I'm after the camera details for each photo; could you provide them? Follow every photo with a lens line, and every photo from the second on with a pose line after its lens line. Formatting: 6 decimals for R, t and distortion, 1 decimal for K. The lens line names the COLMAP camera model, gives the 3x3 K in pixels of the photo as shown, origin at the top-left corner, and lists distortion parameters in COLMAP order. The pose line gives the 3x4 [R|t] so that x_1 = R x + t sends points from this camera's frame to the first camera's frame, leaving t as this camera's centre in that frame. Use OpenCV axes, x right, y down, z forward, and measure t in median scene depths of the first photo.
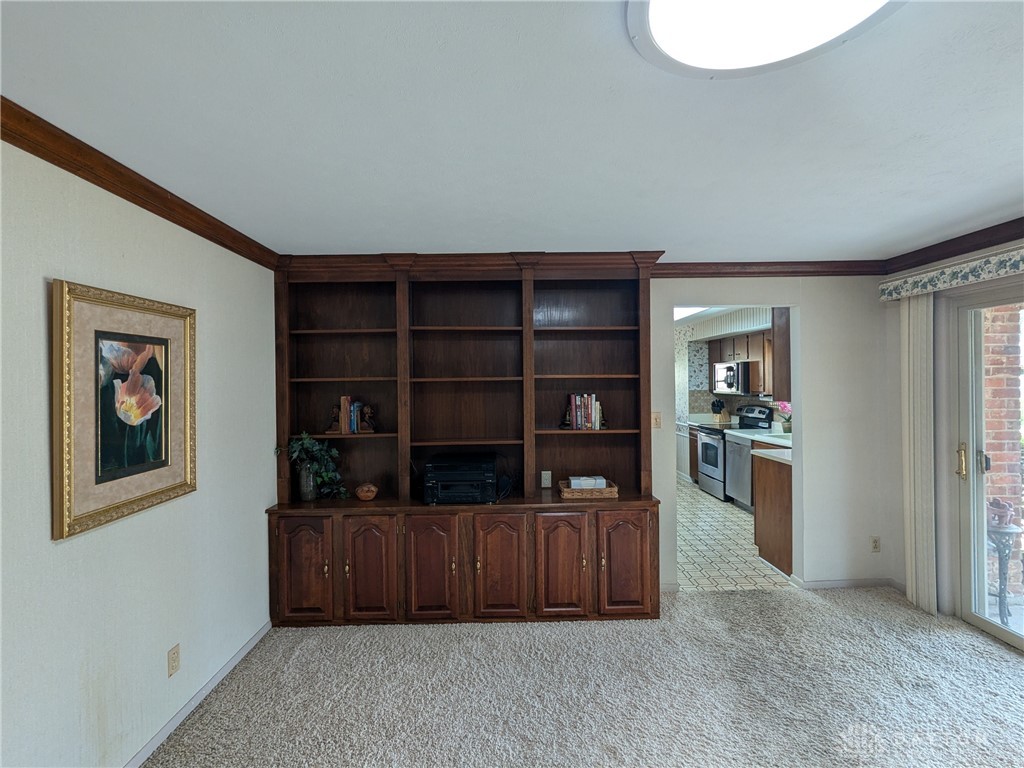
lens RADIAL K [[487.5, 0, 512.0], [0, 487.5, 381.9], [0, 0, 1]] dist [0.005385, 0.002688]
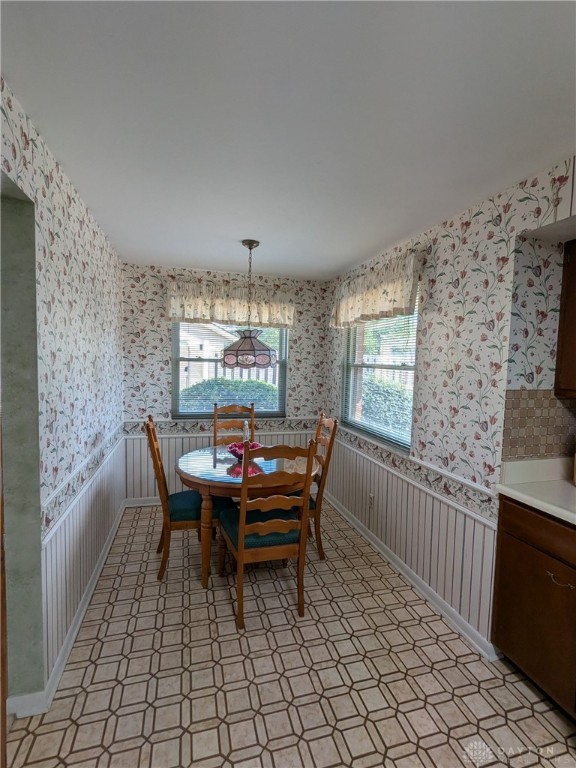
lens RADIAL K [[365.6, 0, 288.1], [0, 365.6, 389.4], [0, 0, 1]] dist [0.005385, 0.002688]
pose [[0.964087, 0.012743, 0.265281, 0.155972], [-0.026587, 0.998461, 0.048661, 0.008787], [-0.264252, -0.053967, 0.962942, 0.802713]]
